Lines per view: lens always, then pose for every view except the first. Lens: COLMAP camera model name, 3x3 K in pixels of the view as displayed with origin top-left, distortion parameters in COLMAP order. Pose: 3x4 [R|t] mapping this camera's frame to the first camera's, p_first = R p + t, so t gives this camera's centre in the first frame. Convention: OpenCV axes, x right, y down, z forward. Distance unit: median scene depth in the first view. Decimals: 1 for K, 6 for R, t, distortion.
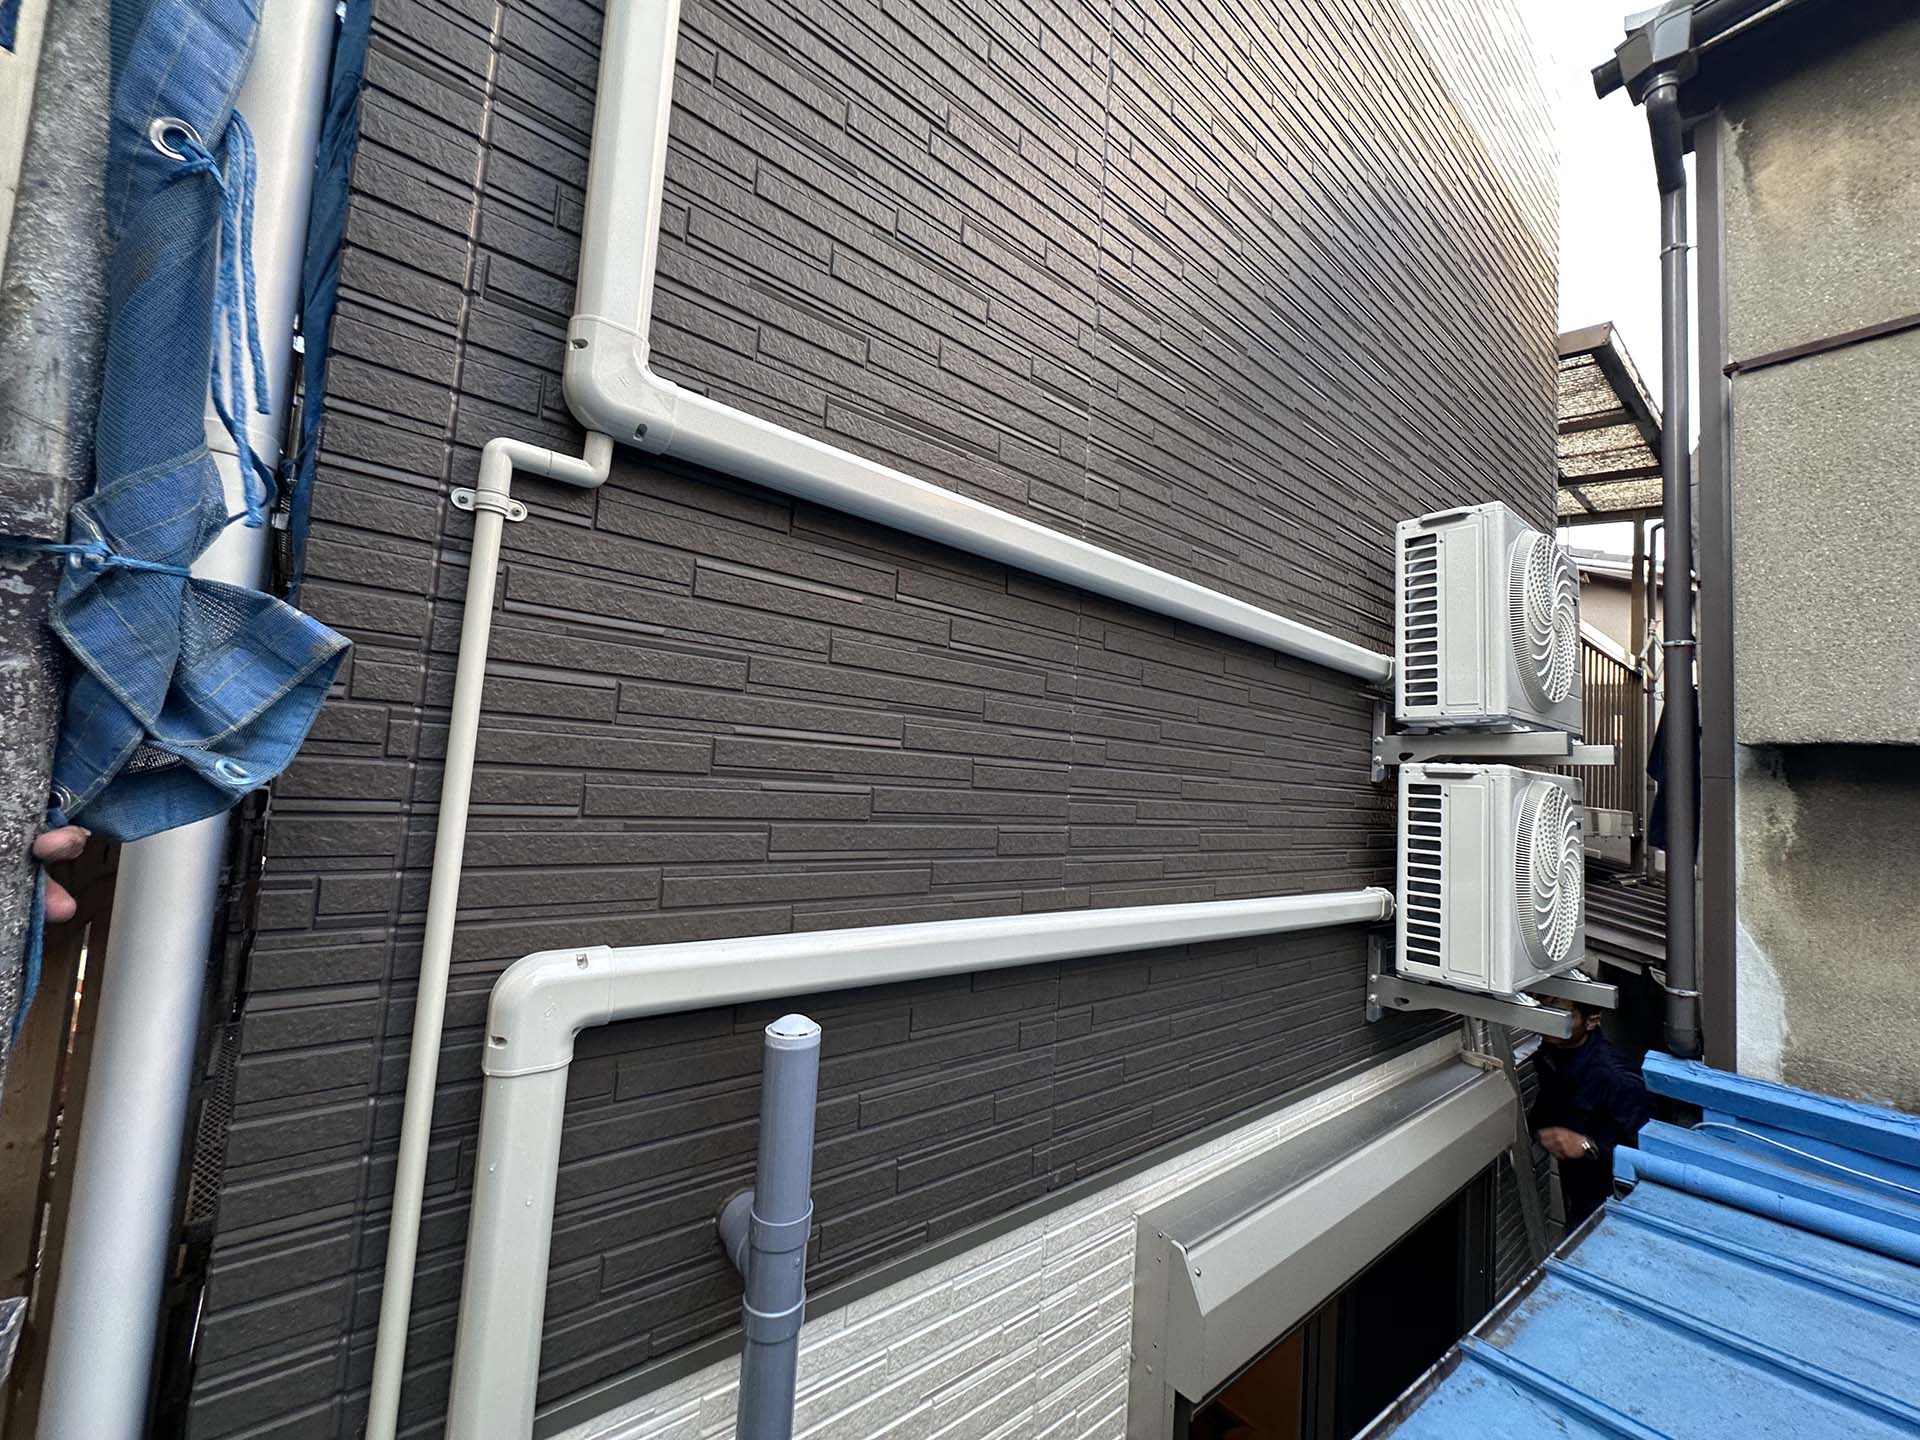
lens RADIAL K [[763.2, 0, 961.4], [0, 763.2, 723.6], [0, 0, 1]] dist [-0.002774, 0.001027]
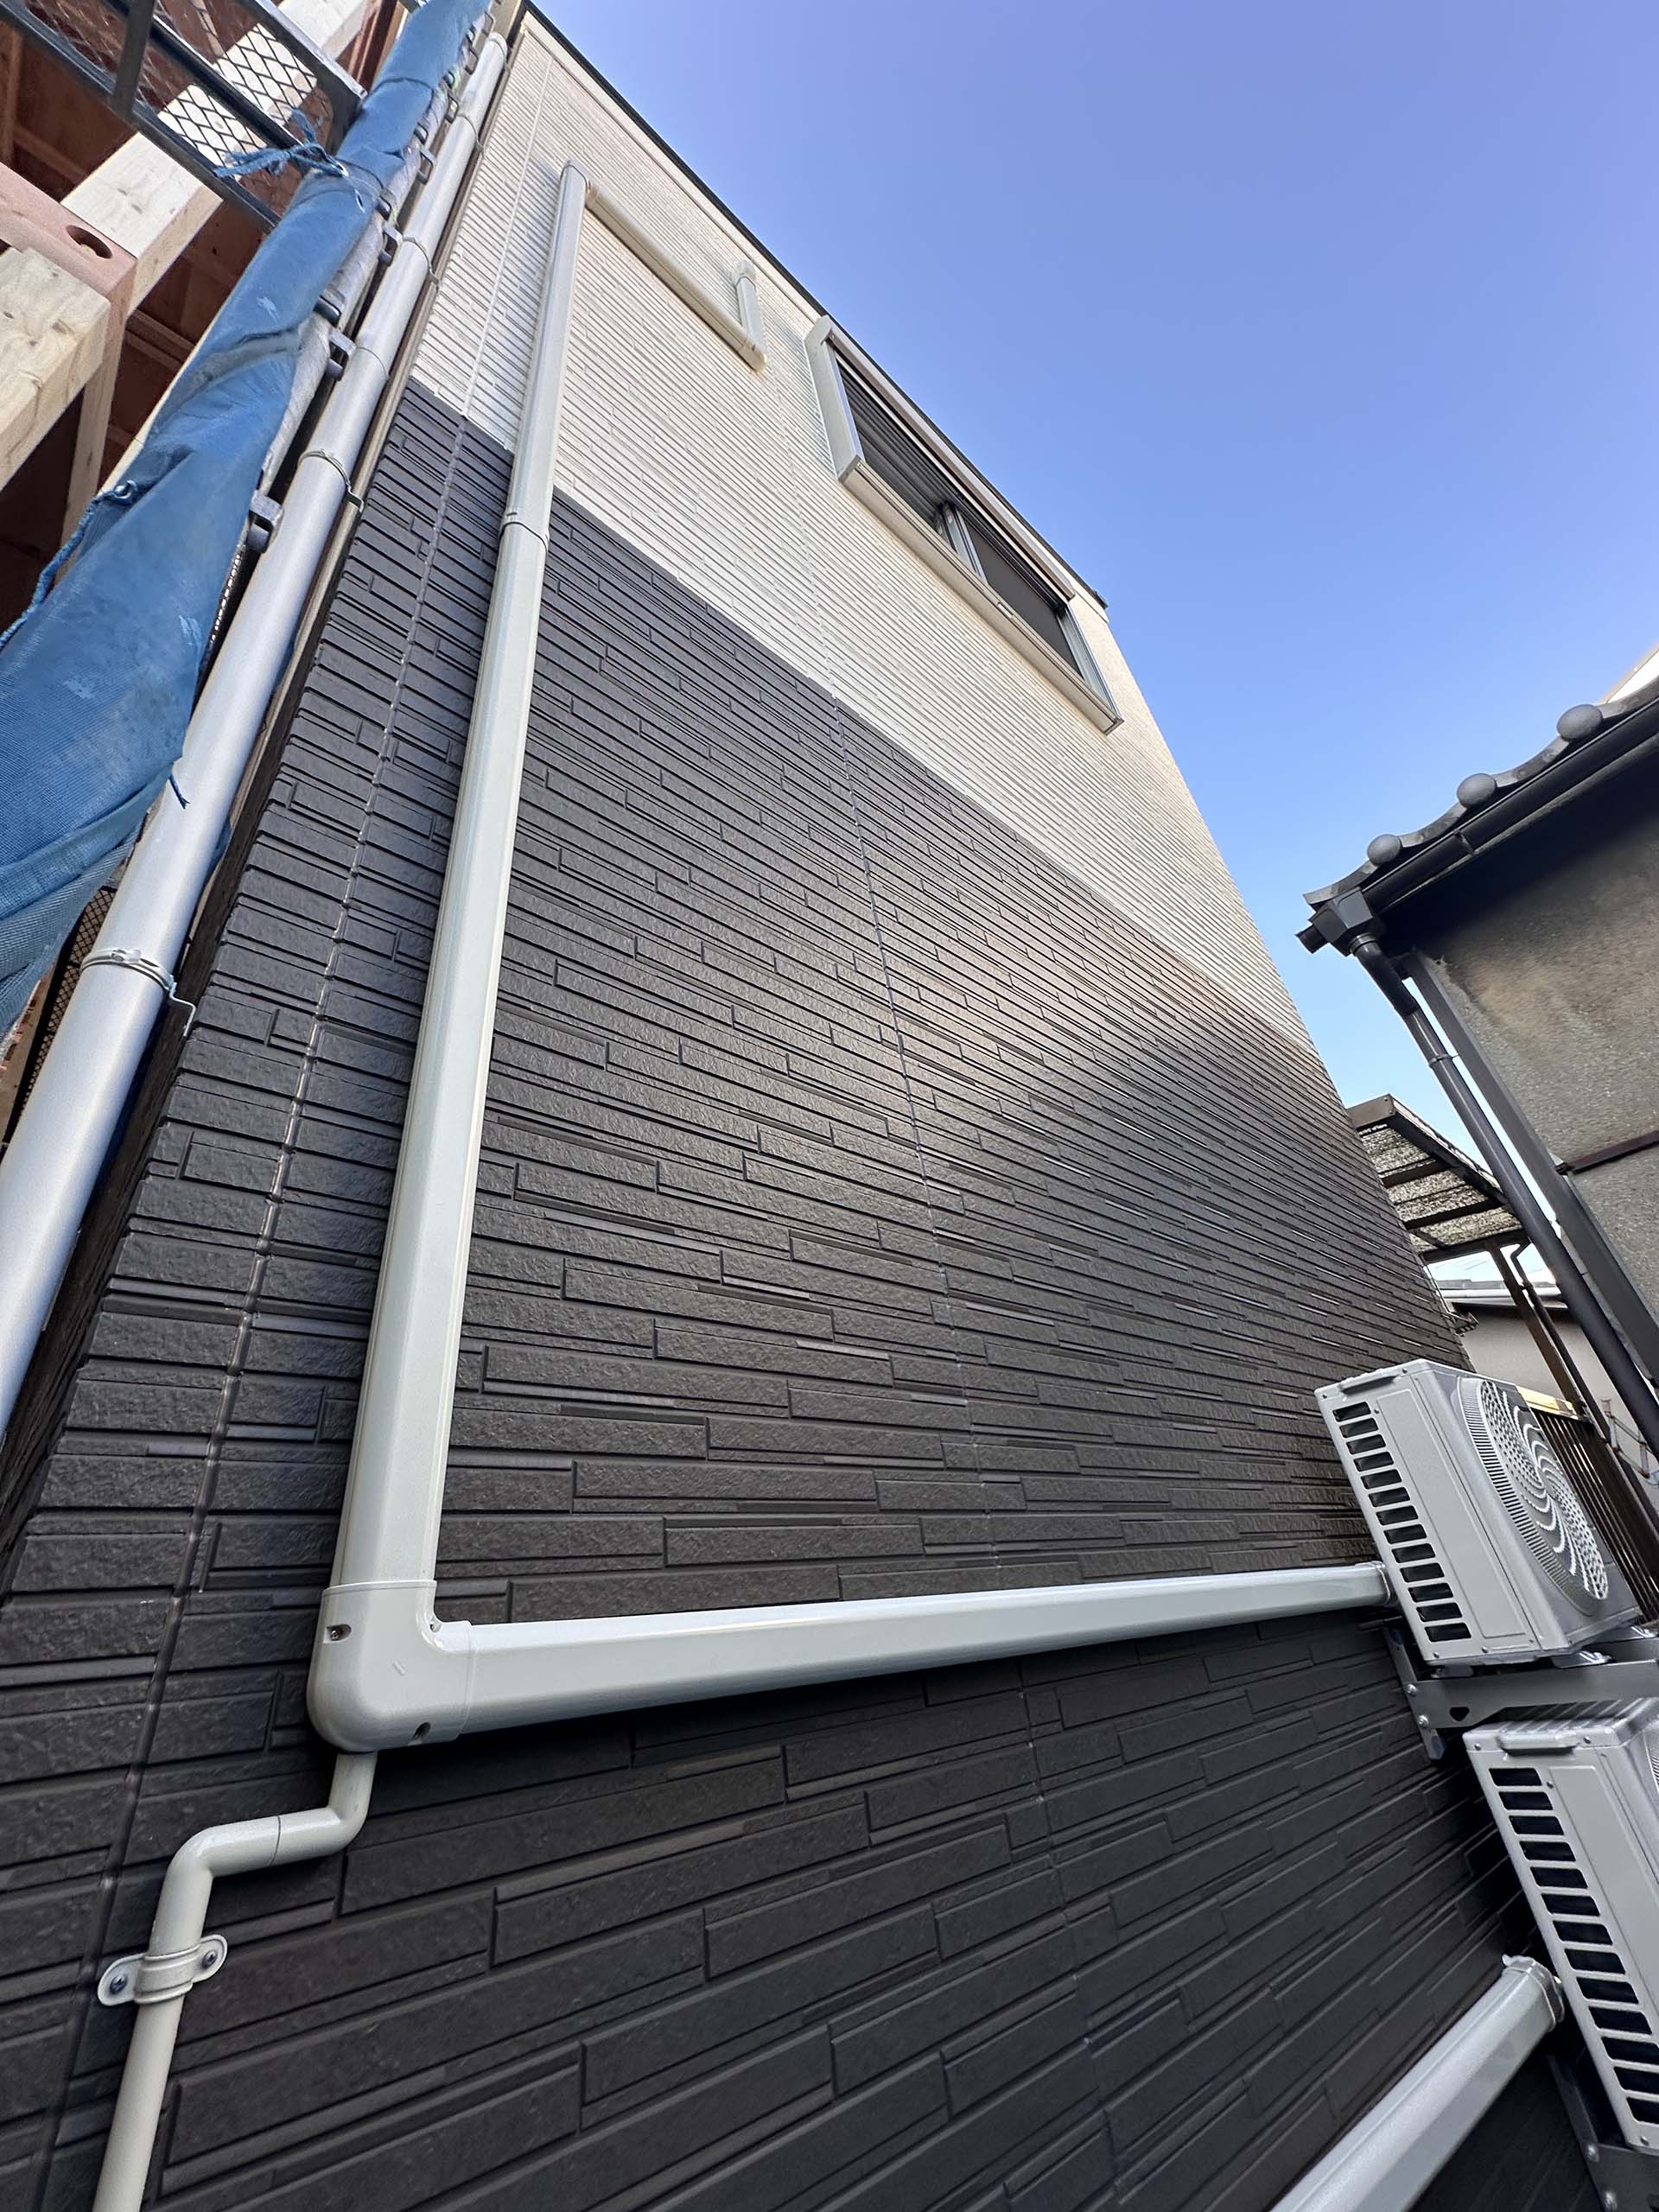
lens RADIAL K [[879.3, 0, 826.4], [0, 879.3, 1109.9], [0, 0, 1]] dist [-0.002774, 0.001027]
pose [[0.984247, -0.134724, 0.114487, -0.036624], [0.172434, 0.874502, -0.453335, -0.213163], [-0.039044, 0.465935, 0.883957, 0.014646]]
